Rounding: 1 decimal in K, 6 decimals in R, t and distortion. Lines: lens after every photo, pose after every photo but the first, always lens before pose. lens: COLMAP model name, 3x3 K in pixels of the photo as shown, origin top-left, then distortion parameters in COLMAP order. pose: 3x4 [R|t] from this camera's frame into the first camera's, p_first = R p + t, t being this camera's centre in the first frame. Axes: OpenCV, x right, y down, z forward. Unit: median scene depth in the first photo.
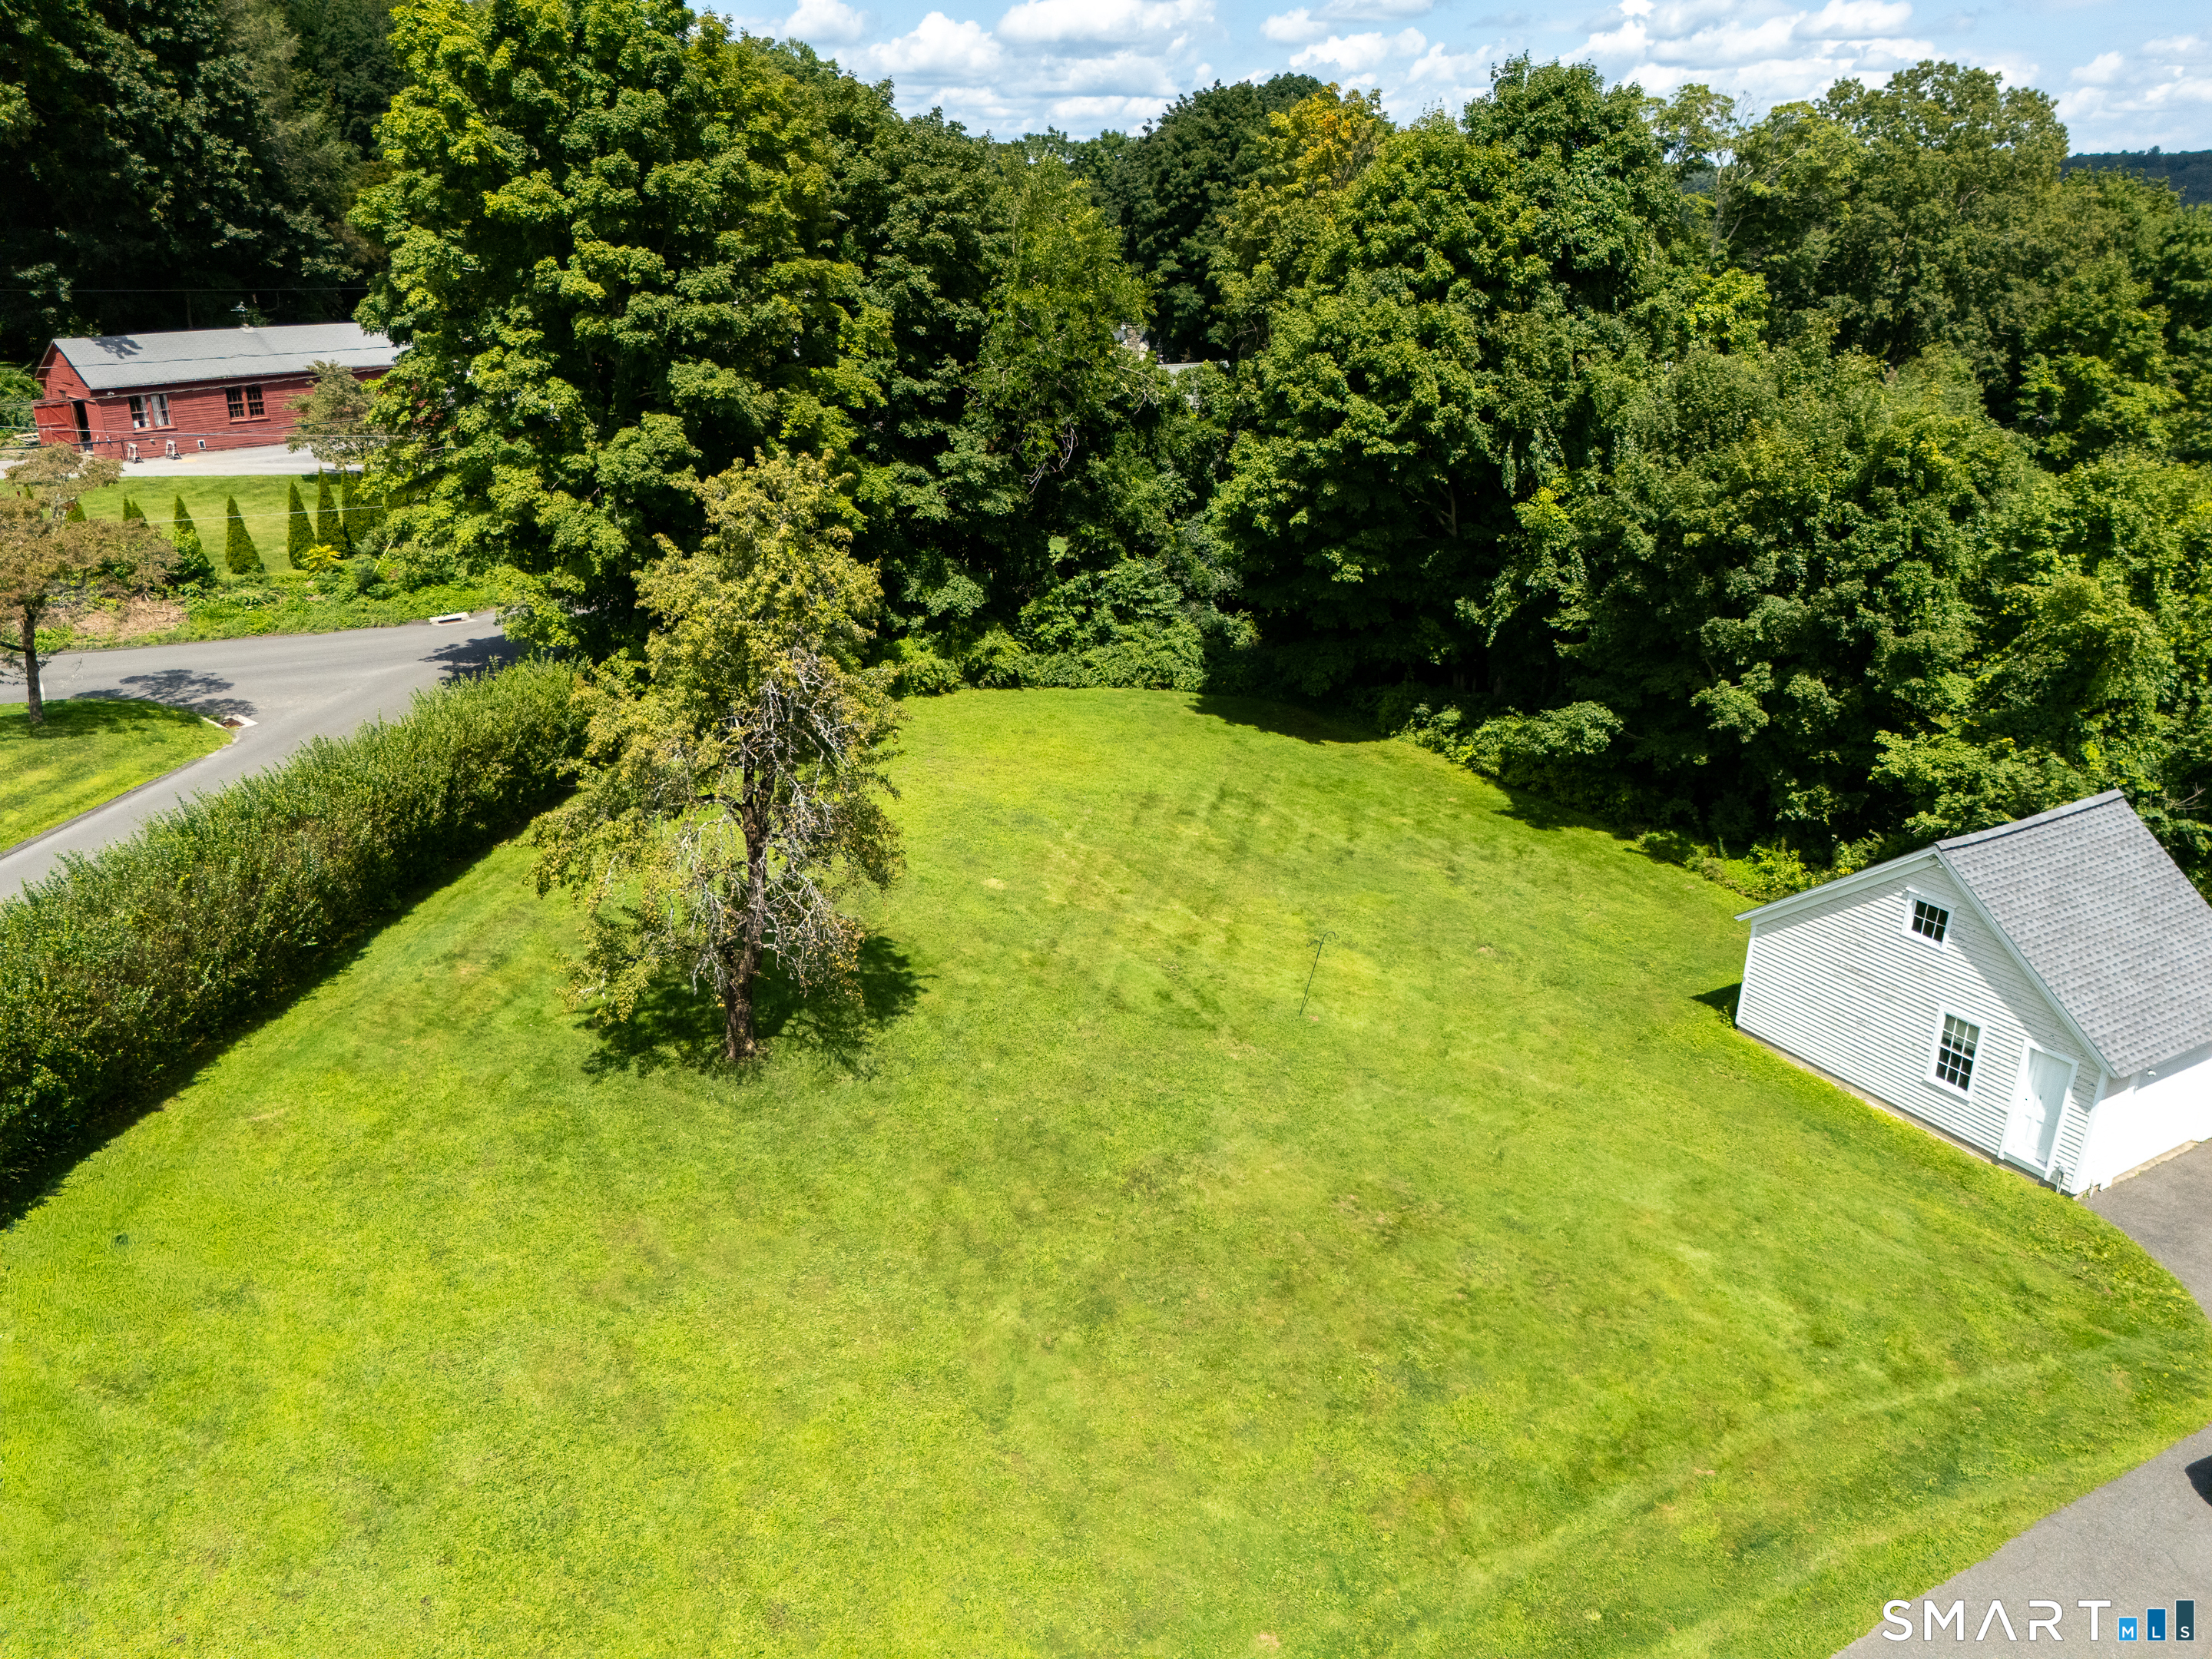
lens RADIAL K [[1631.8, 0, 1097.0], [0, 1631.8, 827.0], [0, 0, 1]] dist [0.065617, -0.064041]
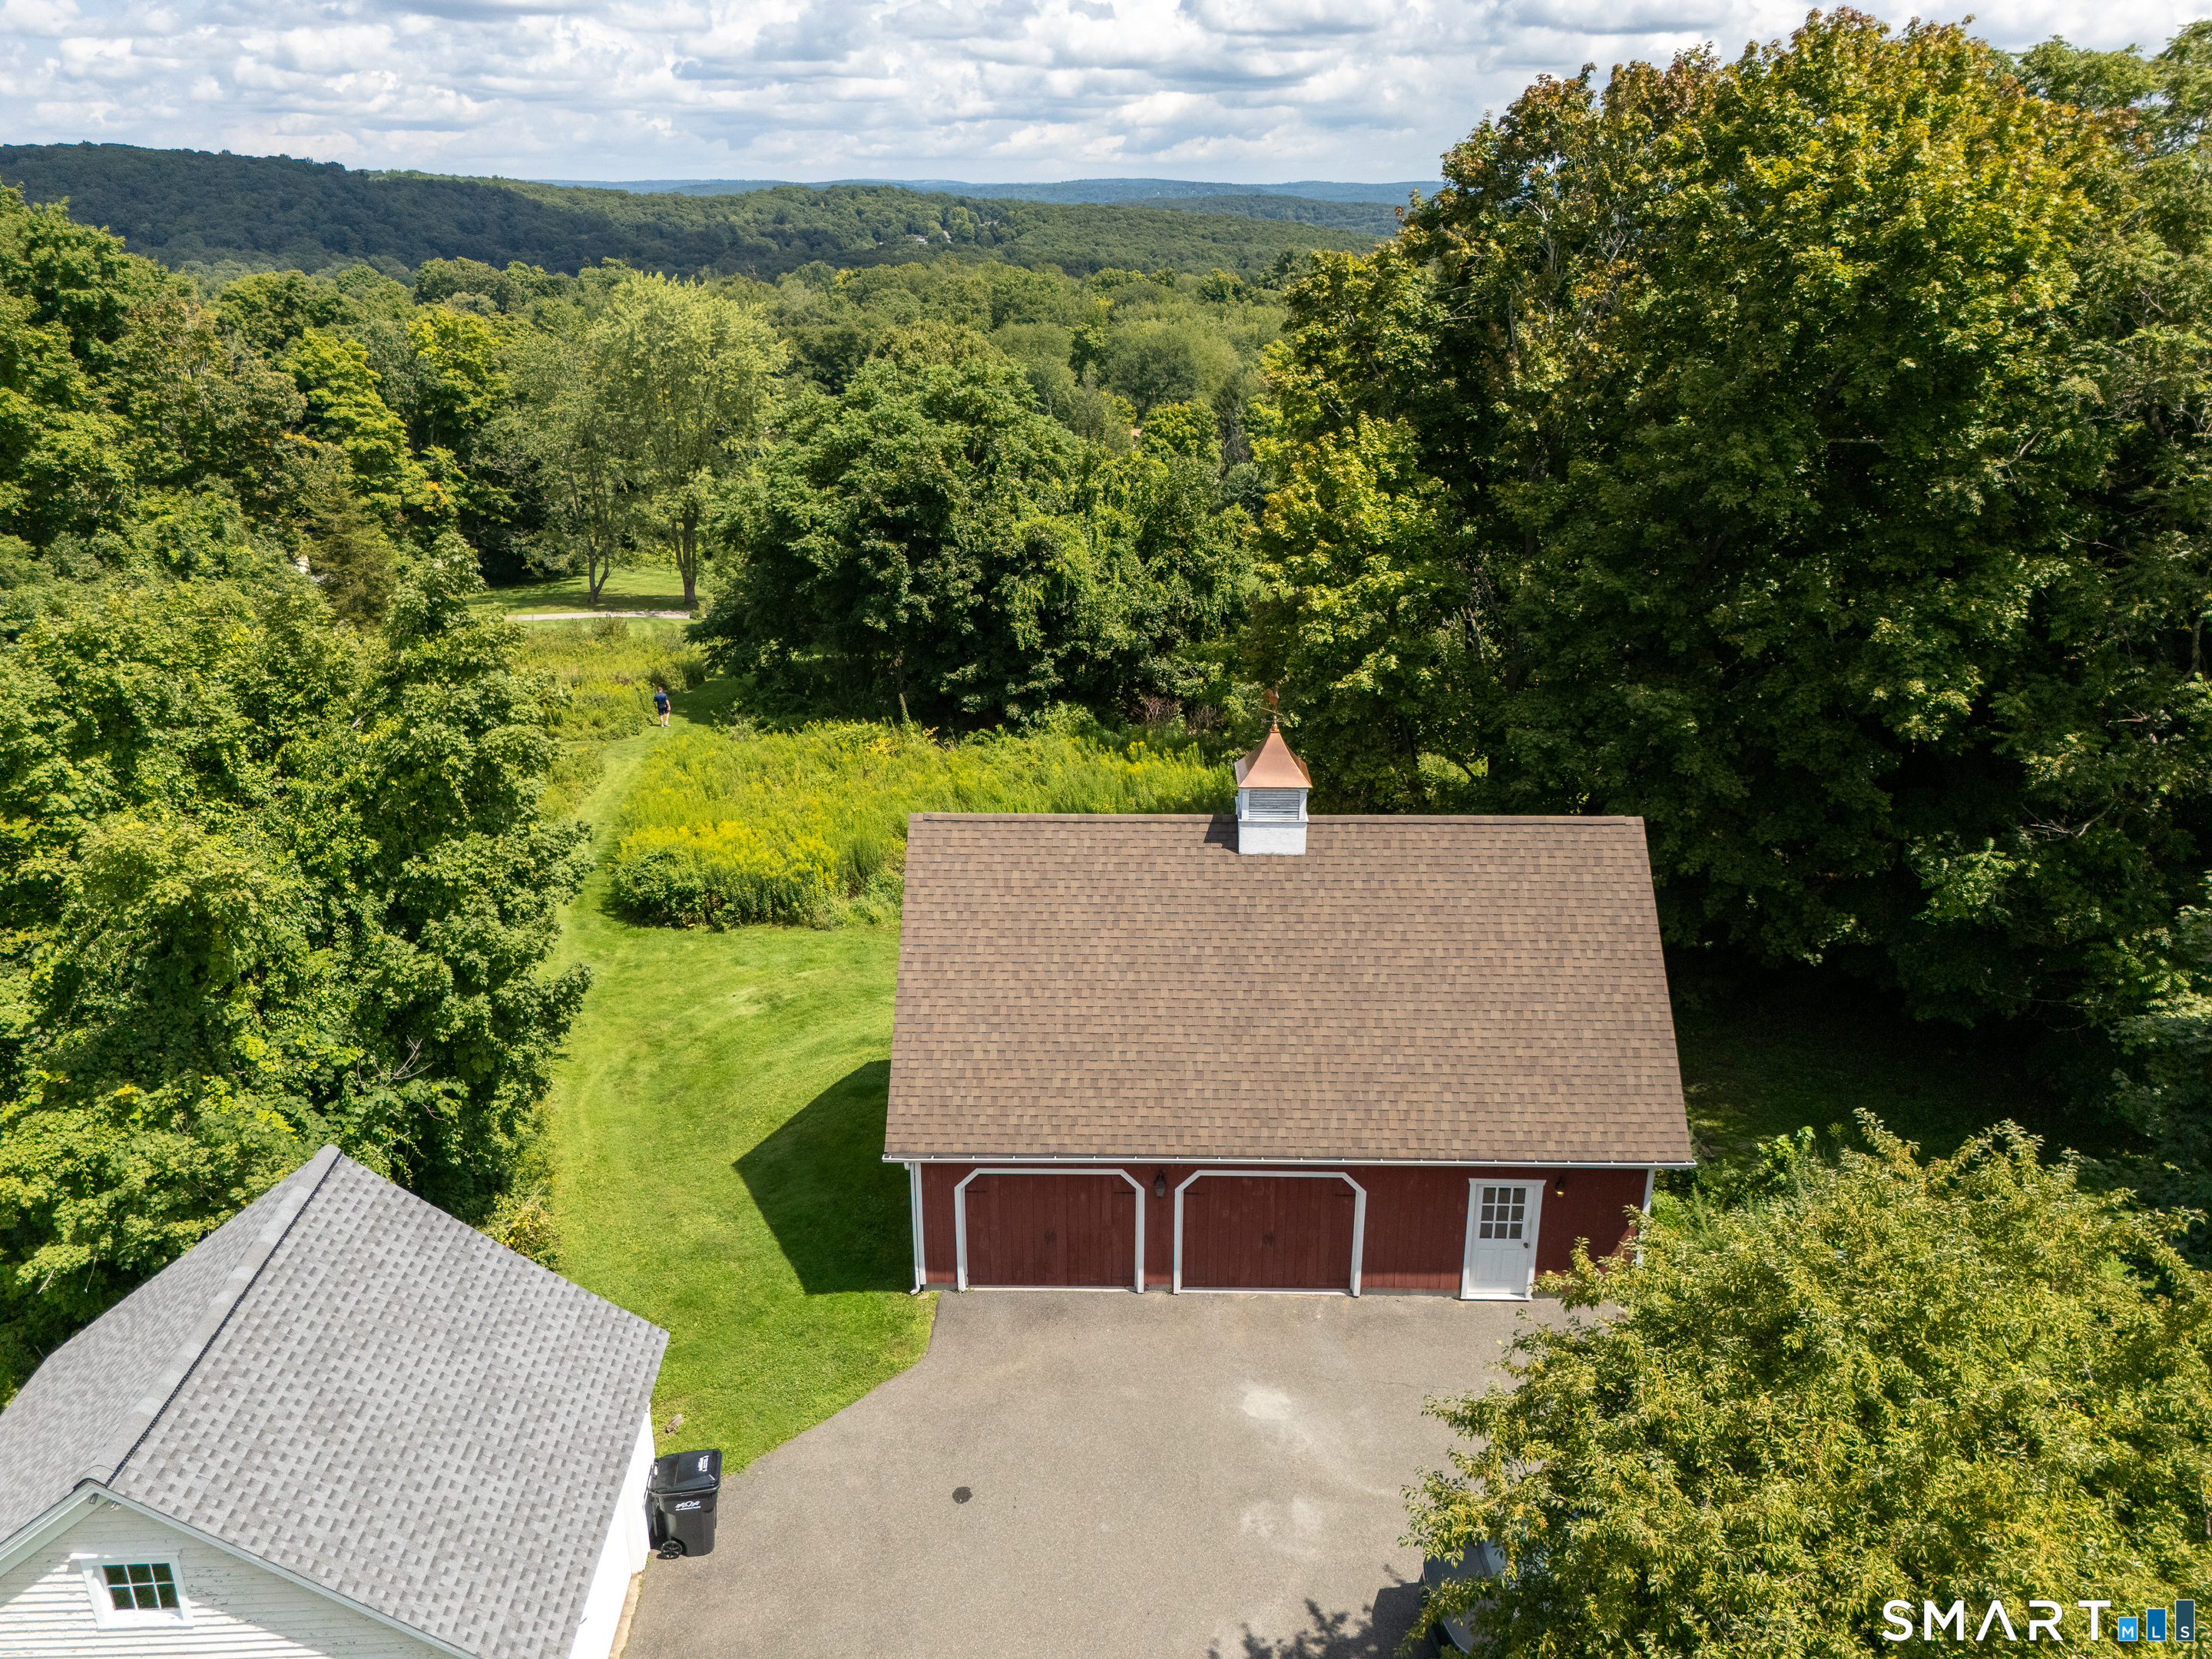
lens RADIAL K [[1631.8, 0, 1097.0], [0, 1631.8, 827.0], [0, 0, 1]] dist [0.065617, -0.064041]
pose [[0.462939, -0.326351, 0.824125, 0.231257], [0.323448, 0.927839, 0.185729, -0.132417], [-0.825269, 0.180580, 0.535091, 0.339972]]
